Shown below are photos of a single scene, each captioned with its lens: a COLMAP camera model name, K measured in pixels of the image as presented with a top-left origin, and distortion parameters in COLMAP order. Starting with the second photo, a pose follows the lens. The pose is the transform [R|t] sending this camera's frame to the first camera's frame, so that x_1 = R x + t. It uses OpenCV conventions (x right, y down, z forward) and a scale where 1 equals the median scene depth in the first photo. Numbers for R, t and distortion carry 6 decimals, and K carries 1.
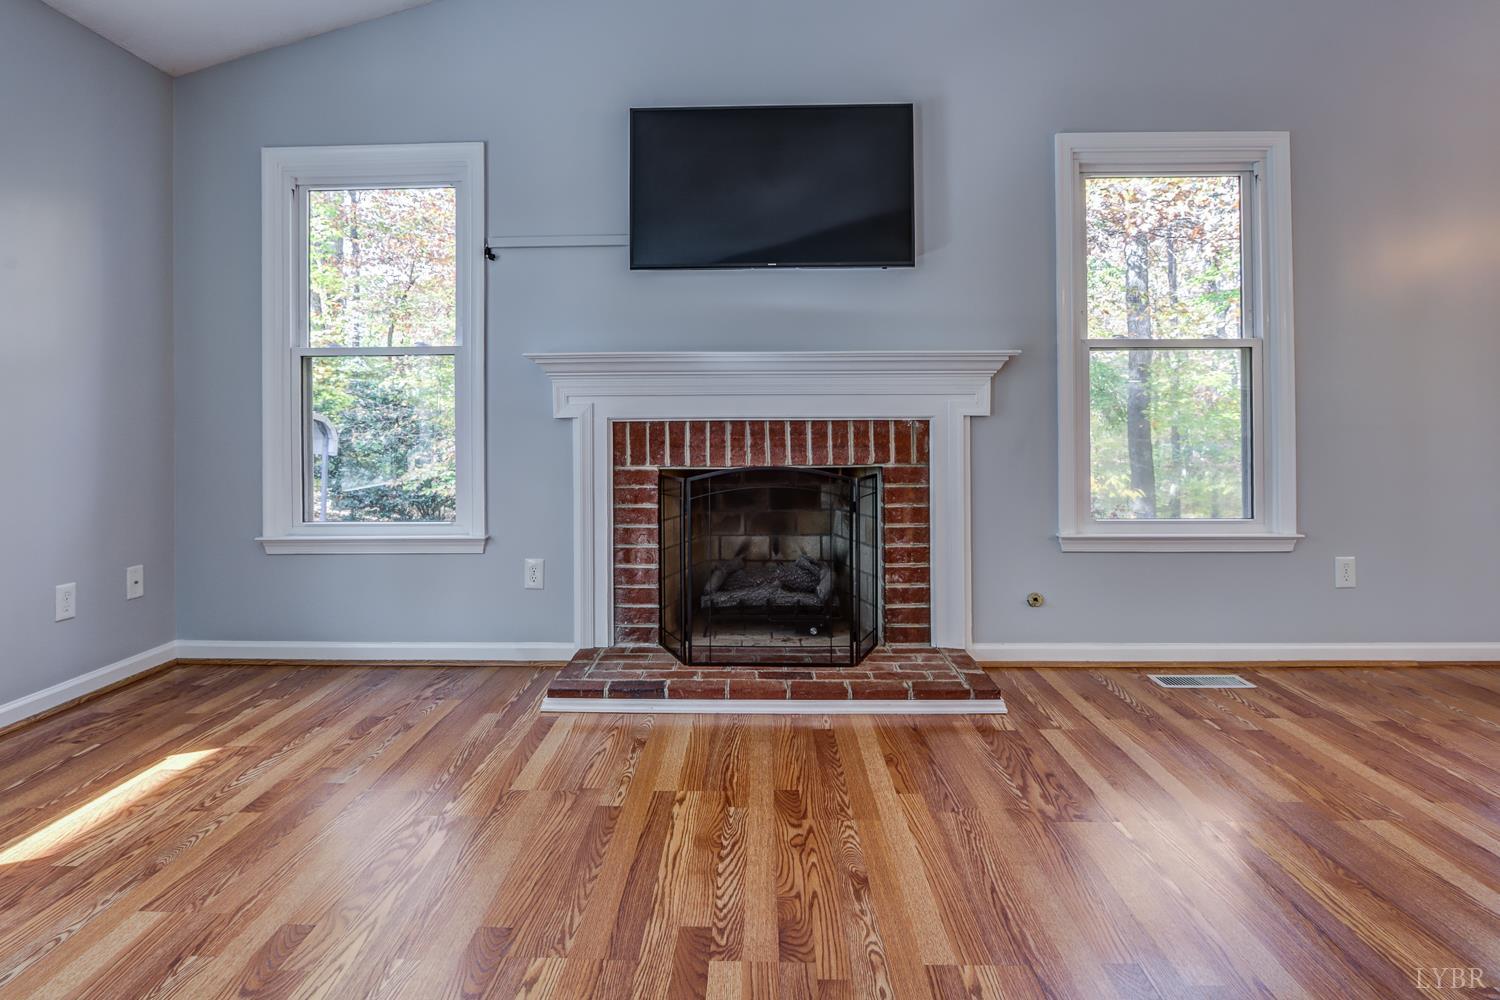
lens RADIAL K [[720.0, 0, 751.1], [0, 720.0, 468.6], [0, 0, 1]] dist [-0.013090, 0.002024]
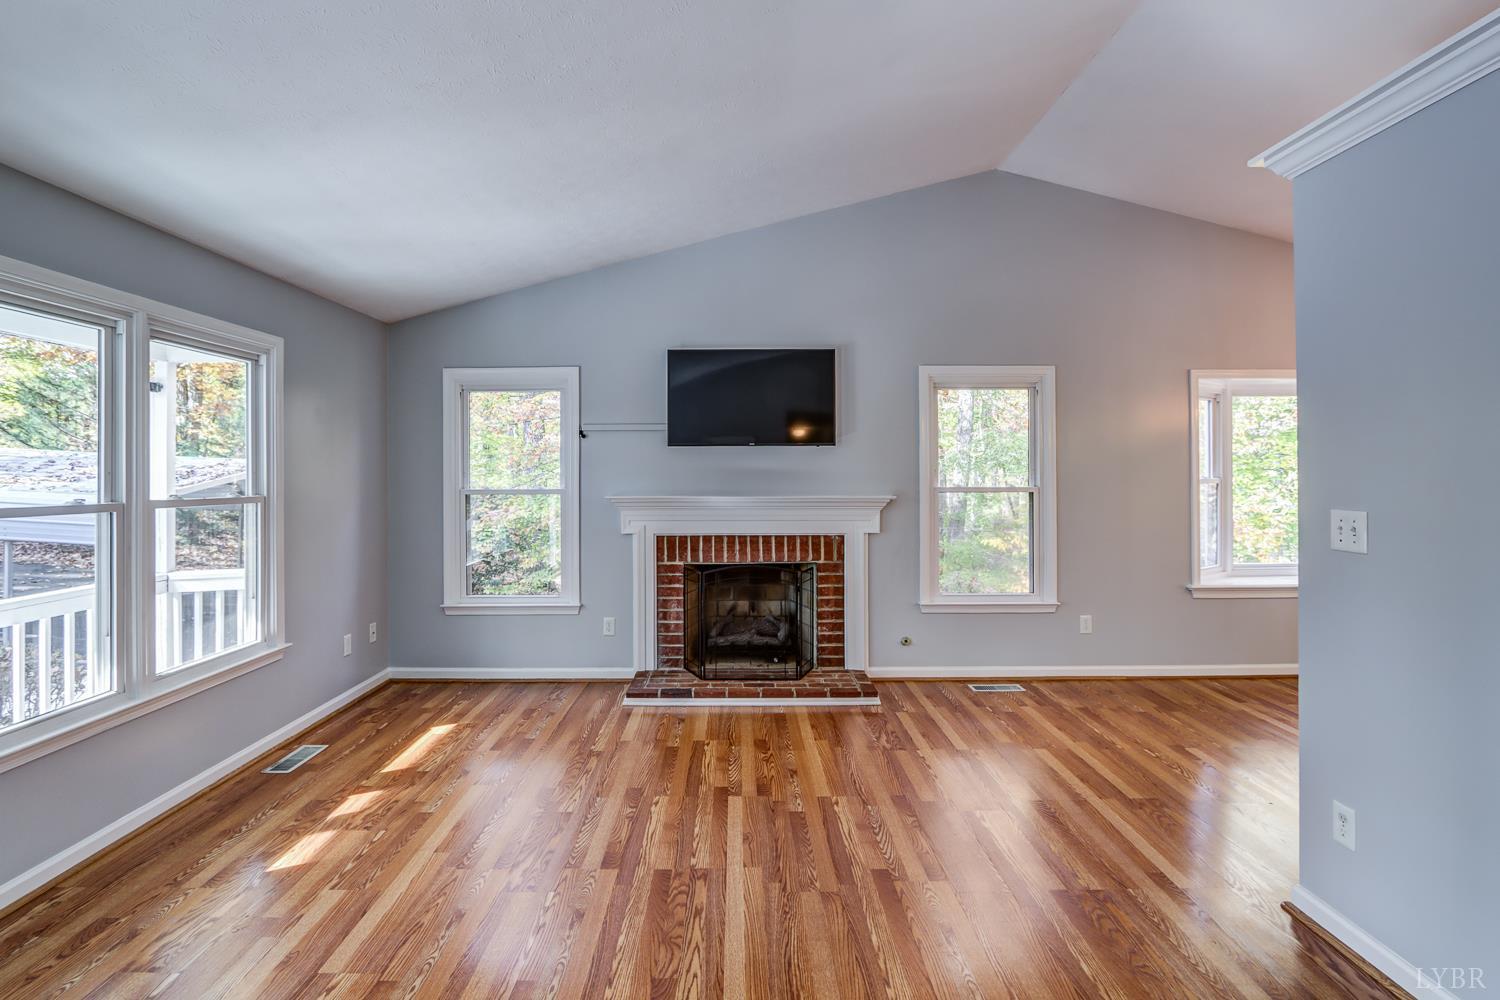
lens RADIAL K [[720.0, 0, 747.9], [0, 720.0, 495.6], [0, 0, 1]] dist [-0.013090, 0.002024]
pose [[0.999347, 0.004062, 0.035910, -0.040895], [-0.003816, 0.999969, -0.006903, -0.150714], [-0.035937, 0.006762, 0.999331, -0.699395]]
